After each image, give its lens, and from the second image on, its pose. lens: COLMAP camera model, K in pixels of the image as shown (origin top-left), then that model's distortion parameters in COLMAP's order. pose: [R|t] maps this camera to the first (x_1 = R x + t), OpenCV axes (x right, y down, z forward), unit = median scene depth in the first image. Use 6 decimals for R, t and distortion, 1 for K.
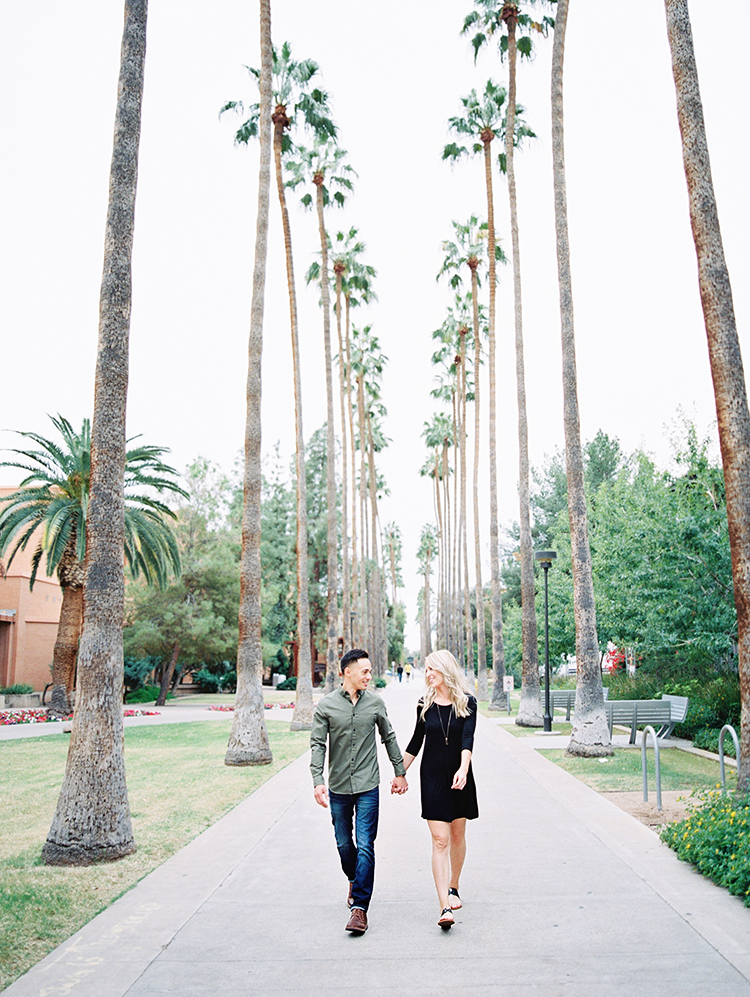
lens RADIAL K [[762.2, 0, 375.0], [0, 762.2, 498.5], [0, 0, 1]] dist [-0.001669, -0.000499]
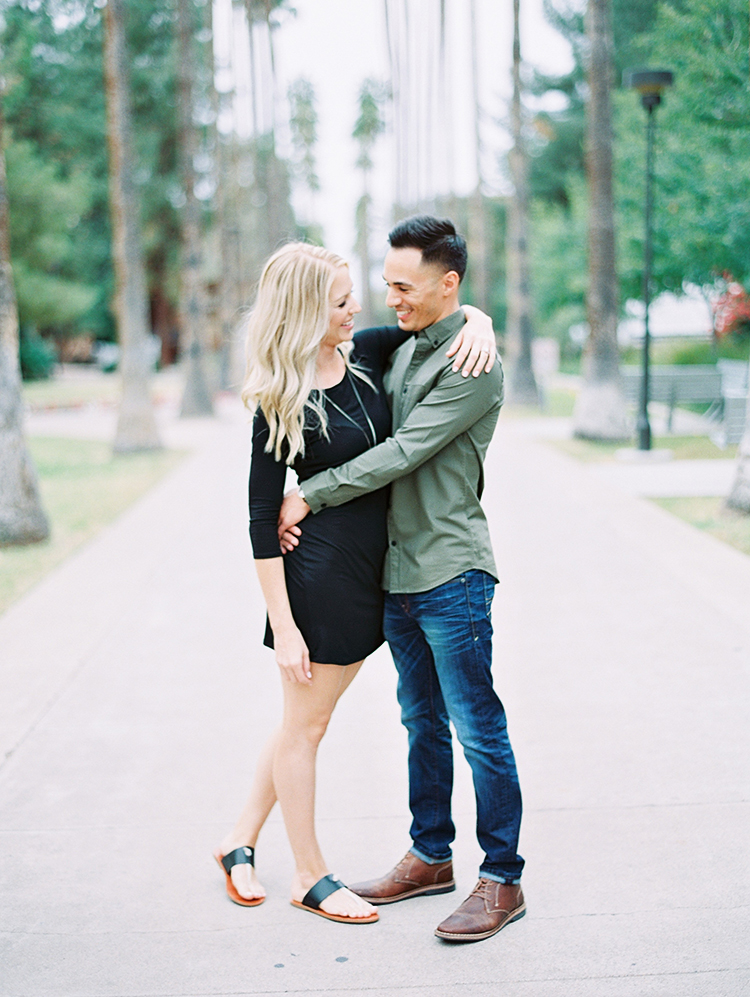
lens RADIAL K [[762.2, 0, 375.0], [0, 762.2, 498.5], [0, 0, 1]] dist [-0.001669, -0.000499]
pose [[0.991839, -0.033570, 0.122998, -0.002860], [-0.018179, 0.917621, 0.397040, 0.103094], [-0.126195, -0.396036, 0.909522, 0.410999]]
